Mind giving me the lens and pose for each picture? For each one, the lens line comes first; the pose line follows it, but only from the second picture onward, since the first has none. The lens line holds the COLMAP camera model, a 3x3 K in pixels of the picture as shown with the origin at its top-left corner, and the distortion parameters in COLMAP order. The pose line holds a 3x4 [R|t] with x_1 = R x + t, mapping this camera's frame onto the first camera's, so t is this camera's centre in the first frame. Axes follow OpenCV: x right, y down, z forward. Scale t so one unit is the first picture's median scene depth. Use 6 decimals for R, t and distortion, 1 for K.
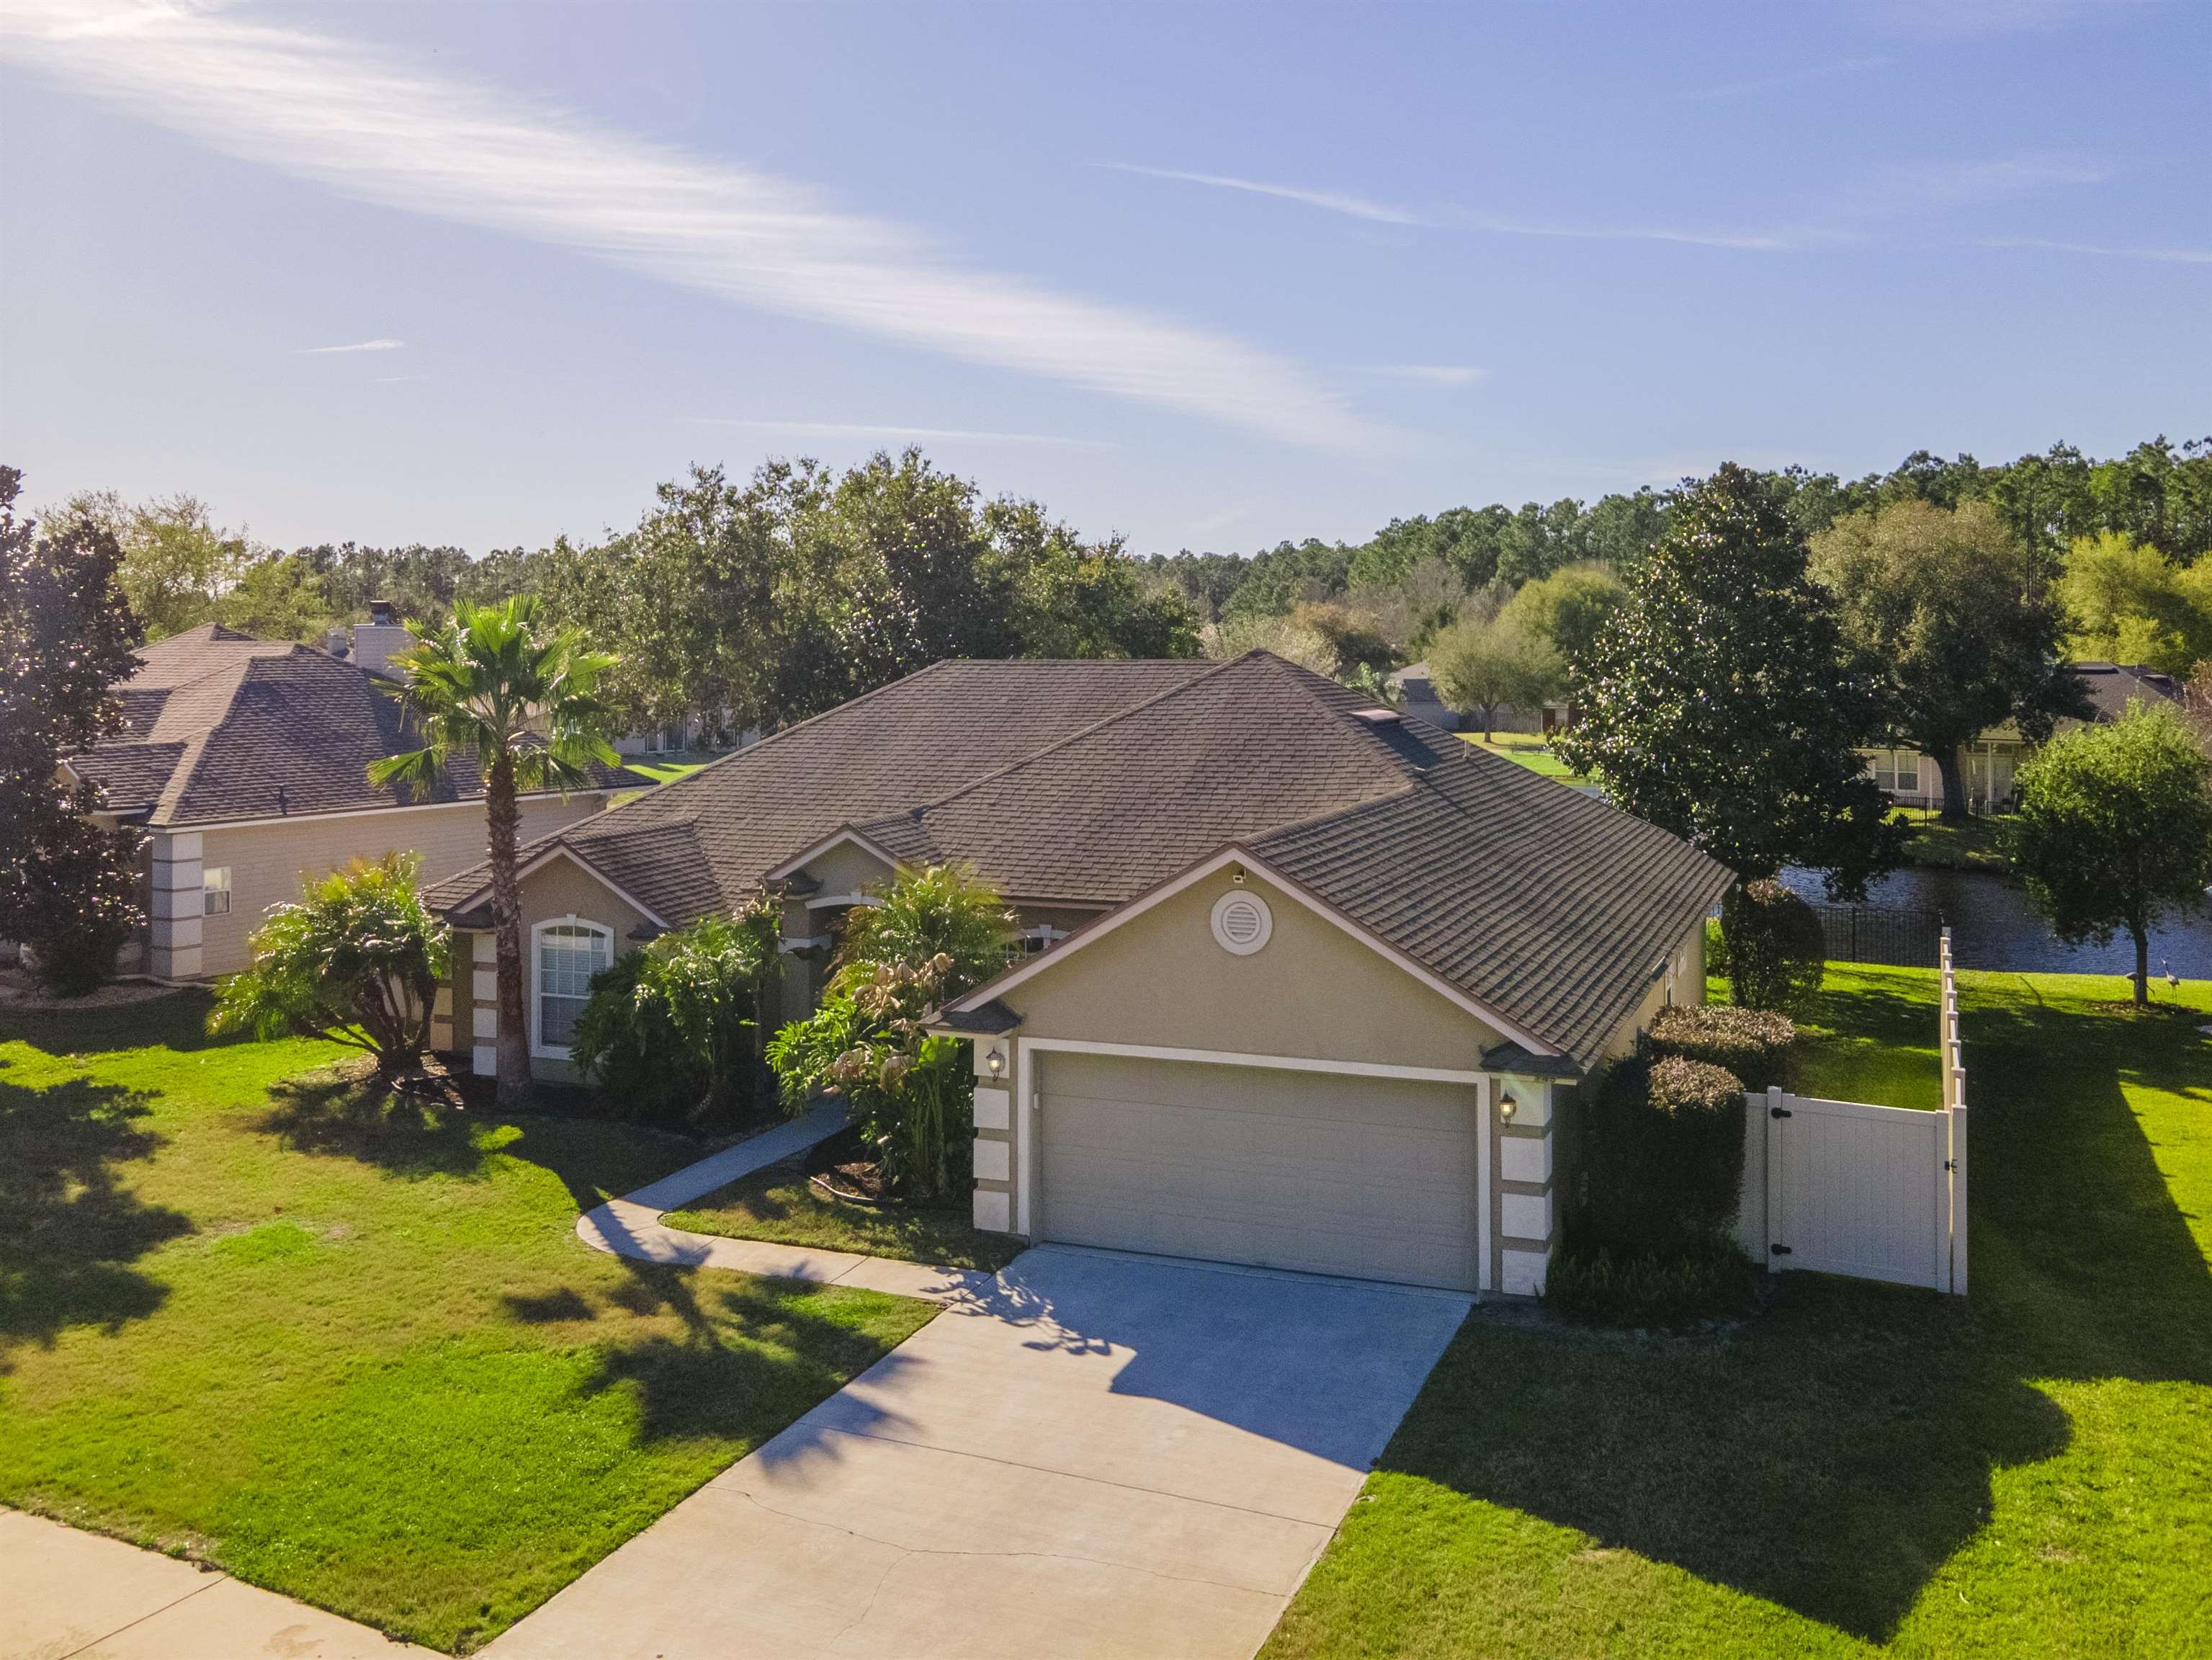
lens RADIAL K [[1980.7, 0, 1110.2], [0, 1980.7, 606.9], [0, 0, 1]] dist [-0.000492, 0.097367]
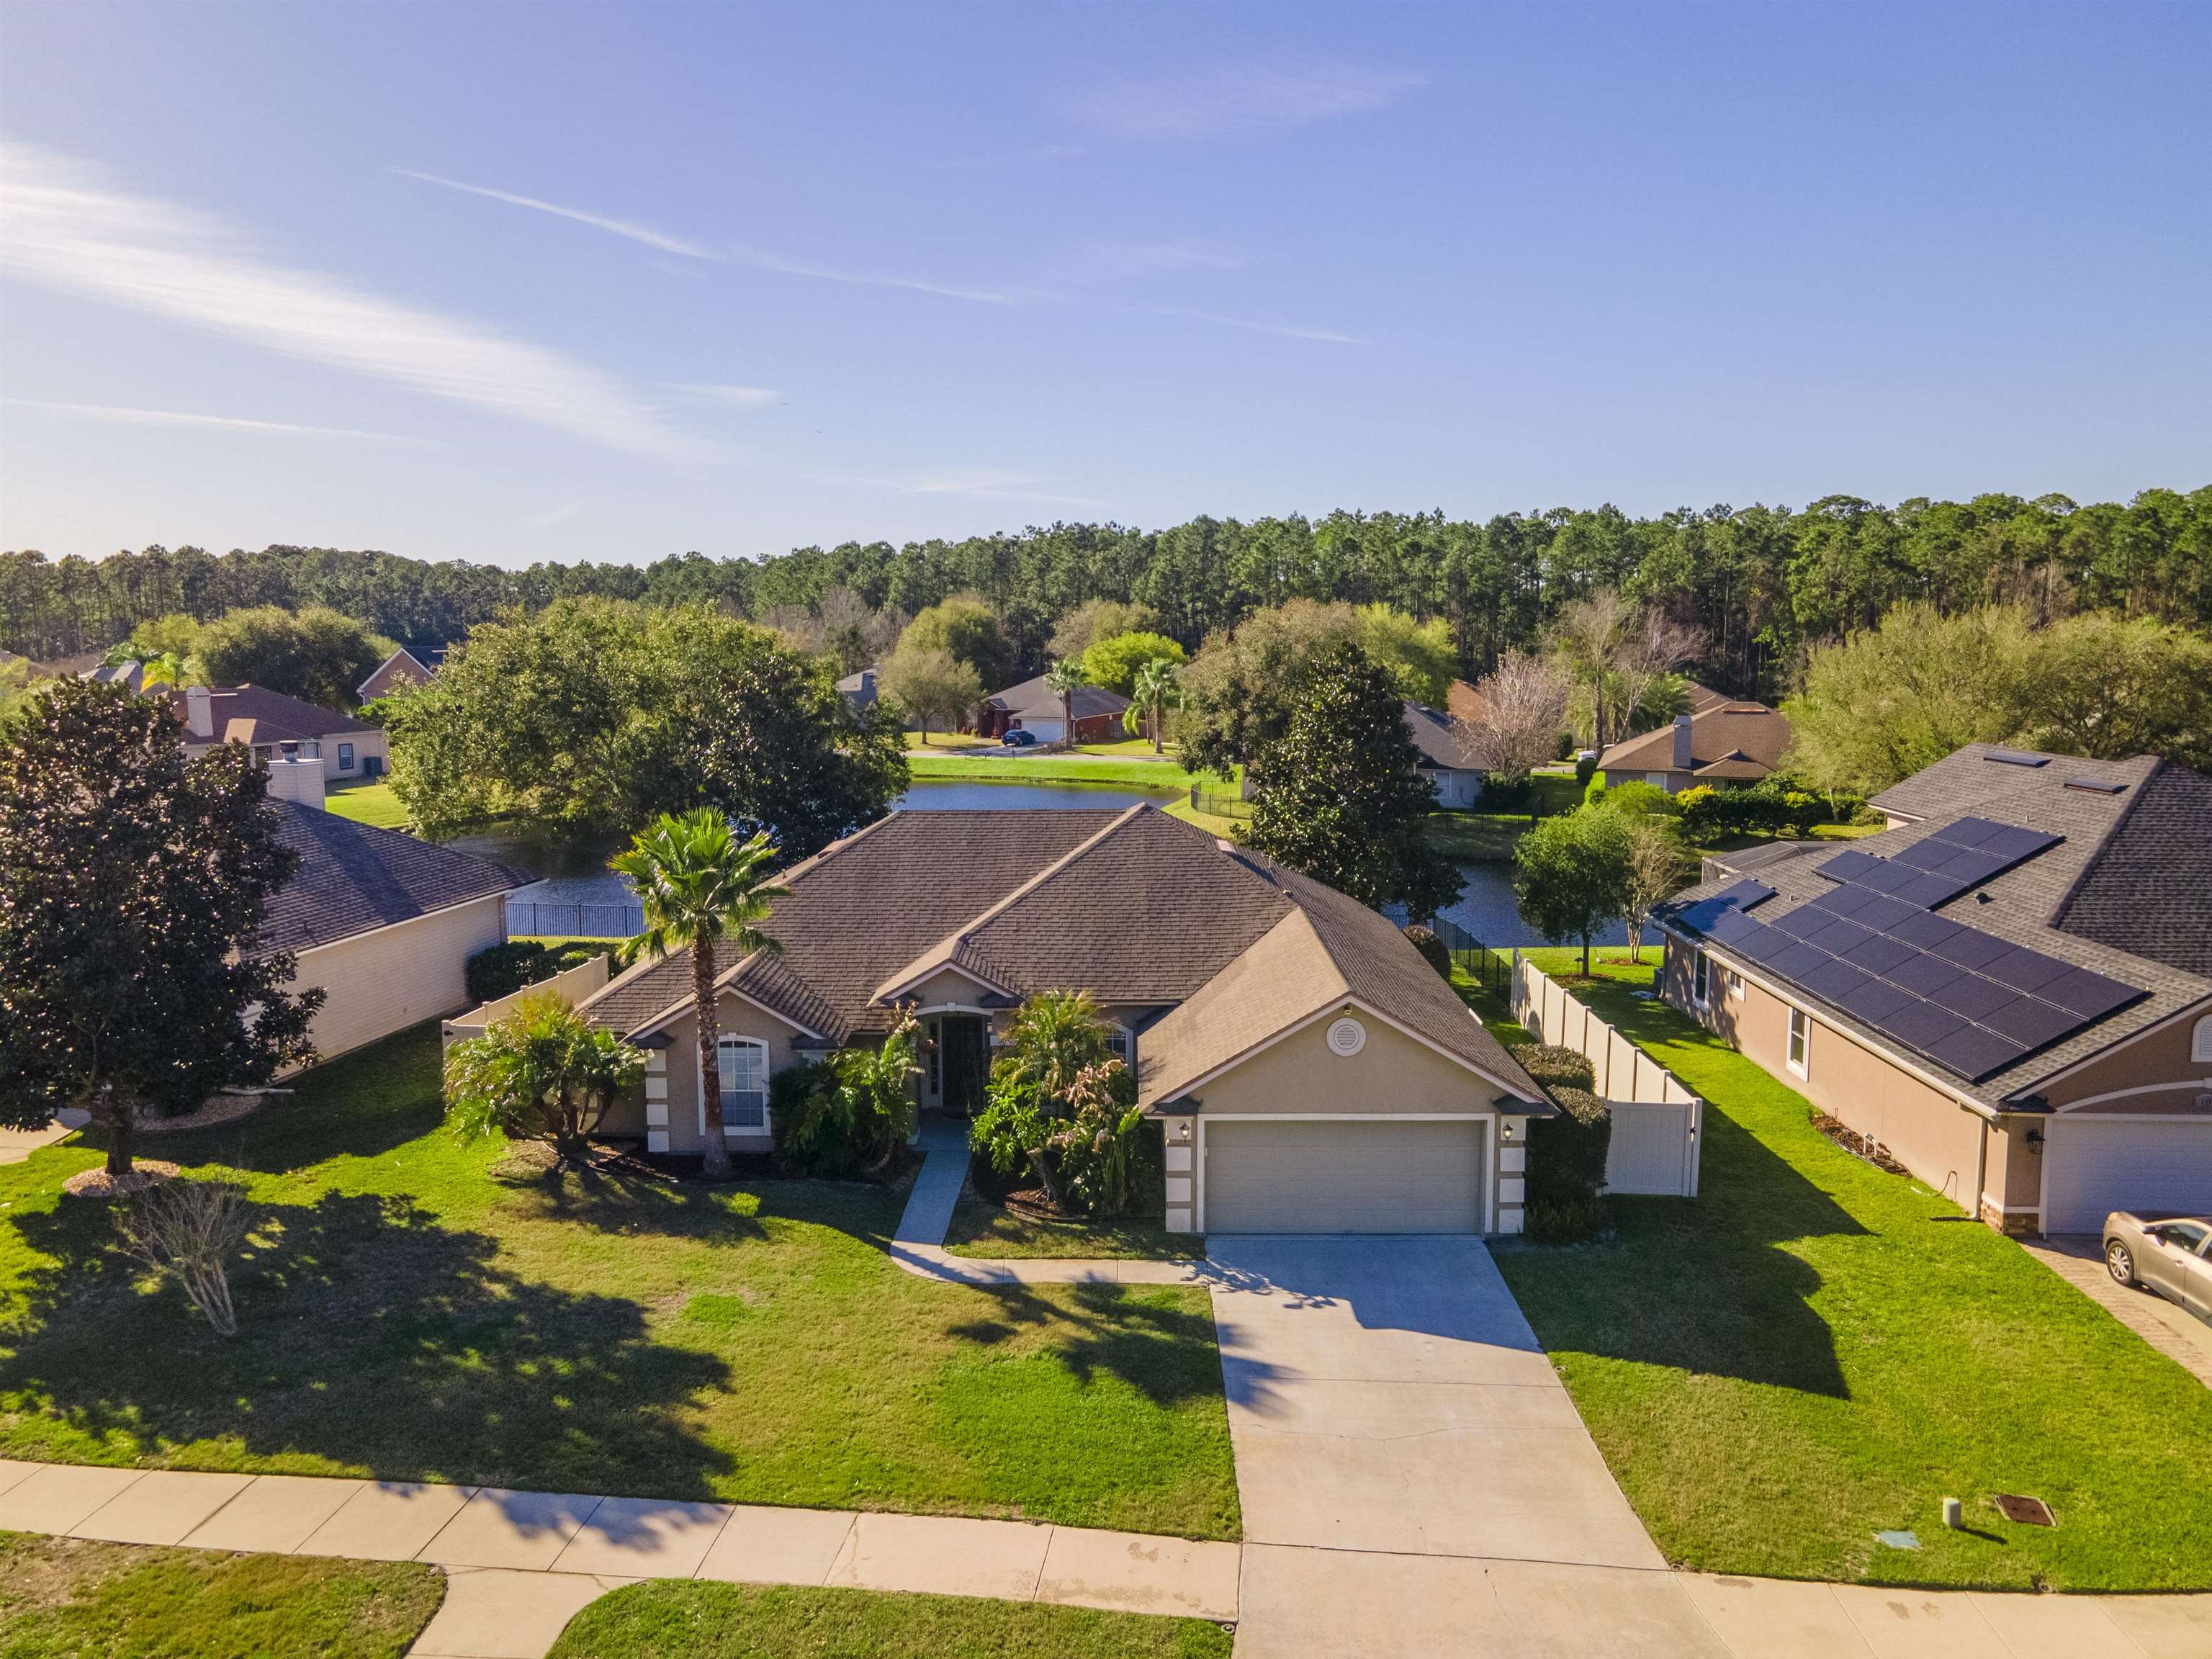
lens RADIAL K [[1573.4, 0, 1106.0], [0, 1573.4, 829.5], [0, 0, 1]] dist [0.045465, 0.001338]
pose [[0.932773, -0.048368, 0.357205, -0.598574], [-0.003414, 0.989727, 0.142933, -0.204709], [-0.360449, -0.134543, 0.923025, -0.120578]]
